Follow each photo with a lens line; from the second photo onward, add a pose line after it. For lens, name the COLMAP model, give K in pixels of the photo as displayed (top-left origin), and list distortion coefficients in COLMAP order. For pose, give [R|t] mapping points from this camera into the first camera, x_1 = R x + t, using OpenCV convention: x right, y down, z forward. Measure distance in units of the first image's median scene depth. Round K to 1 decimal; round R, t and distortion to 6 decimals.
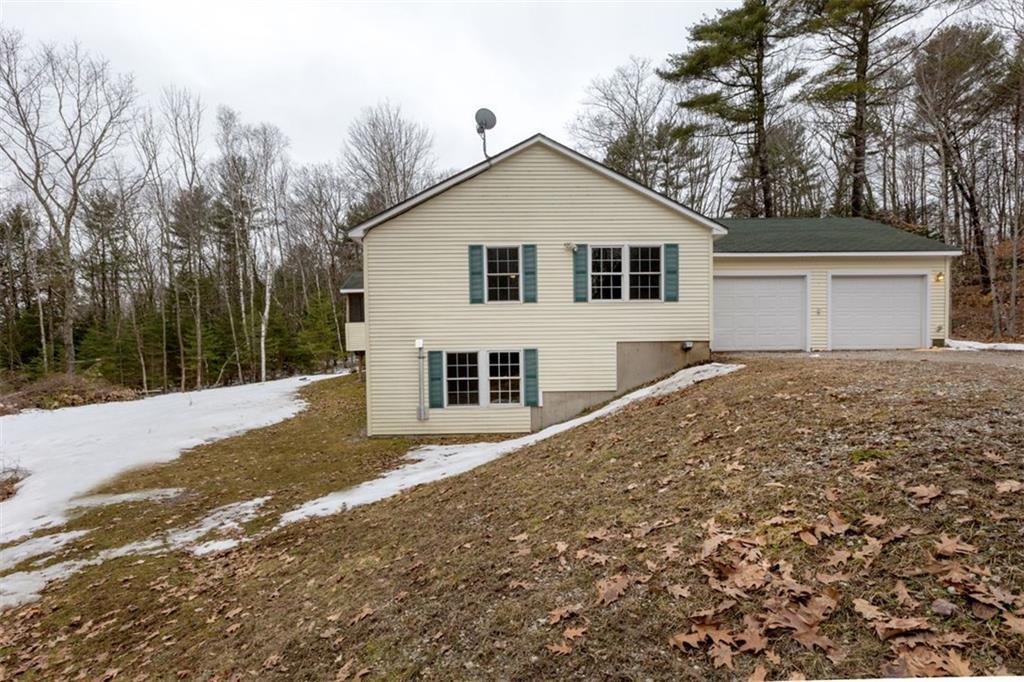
lens RADIAL K [[466.5, 0, 516.1], [0, 466.5, 366.8], [0, 0, 1]] dist [-0.000434, -0.001107]
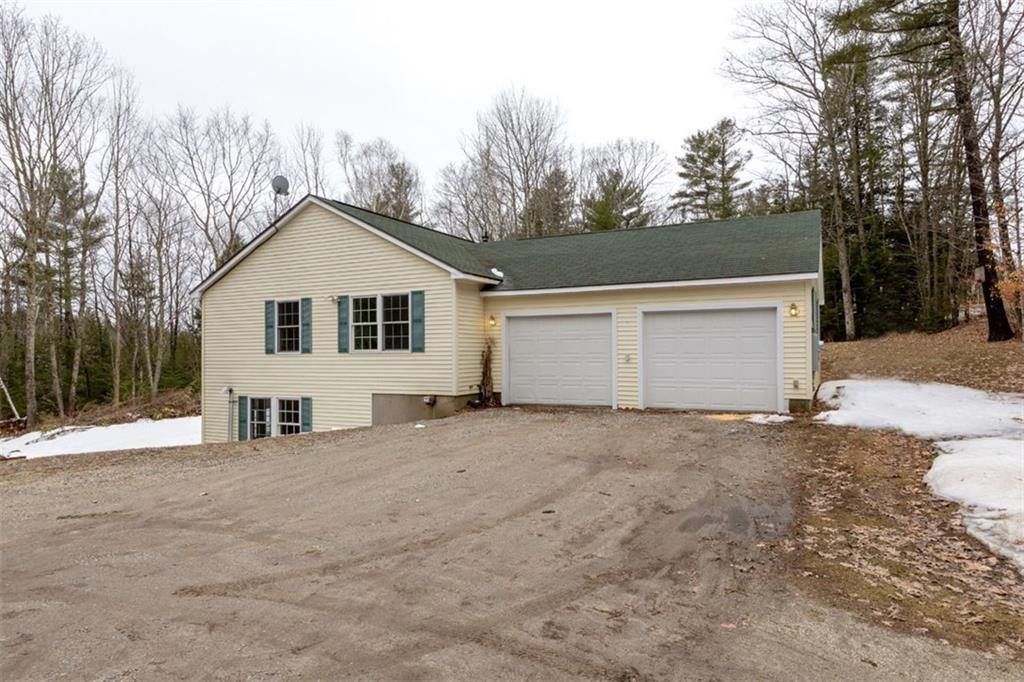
lens RADIAL K [[615.5, 0, 512.9], [0, 615.5, 342.2], [0, 0, 1]] dist [-0.001940, -0.000420]
pose [[0.878038, -0.004390, -0.478572, 1.090717], [-0.017937, 0.998954, -0.042072, -0.111923], [0.478255, 0.045525, 0.877040, 0.012794]]
